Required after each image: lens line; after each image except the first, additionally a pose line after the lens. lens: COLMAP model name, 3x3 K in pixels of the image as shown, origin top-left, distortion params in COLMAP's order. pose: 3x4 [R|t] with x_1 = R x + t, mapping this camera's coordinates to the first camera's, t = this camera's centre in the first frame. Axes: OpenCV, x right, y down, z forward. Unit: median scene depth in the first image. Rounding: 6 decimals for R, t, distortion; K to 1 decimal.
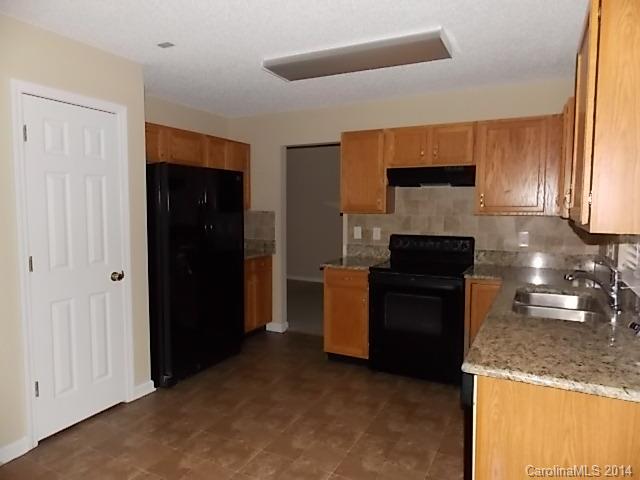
lens RADIAL K [[420.0, 0, 320.0], [0, 420.0, 240.0], [0, 0, 1]] dist [-0.002217, -0.001361]
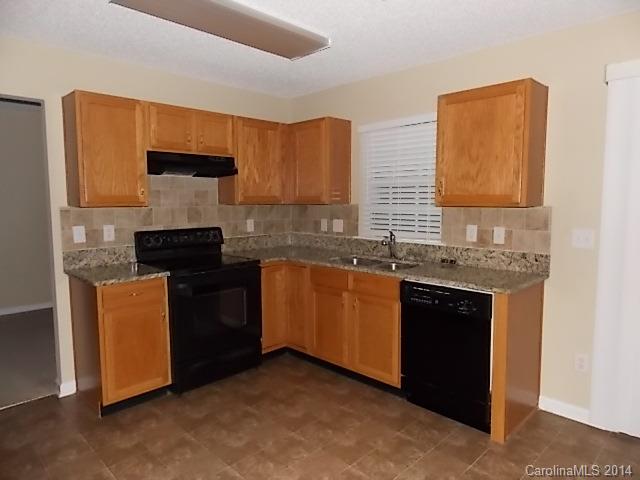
lens RADIAL K [[420.0, 0, 320.0], [0, 420.0, 240.0], [0, 0, 1]] dist [-0.002217, -0.001361]
pose [[0.297144, -0.099896, 0.949593, -0.531792], [0.079817, 0.993630, 0.079553, -0.036367], [-0.951491, 0.052155, 0.303225, 0.445397]]
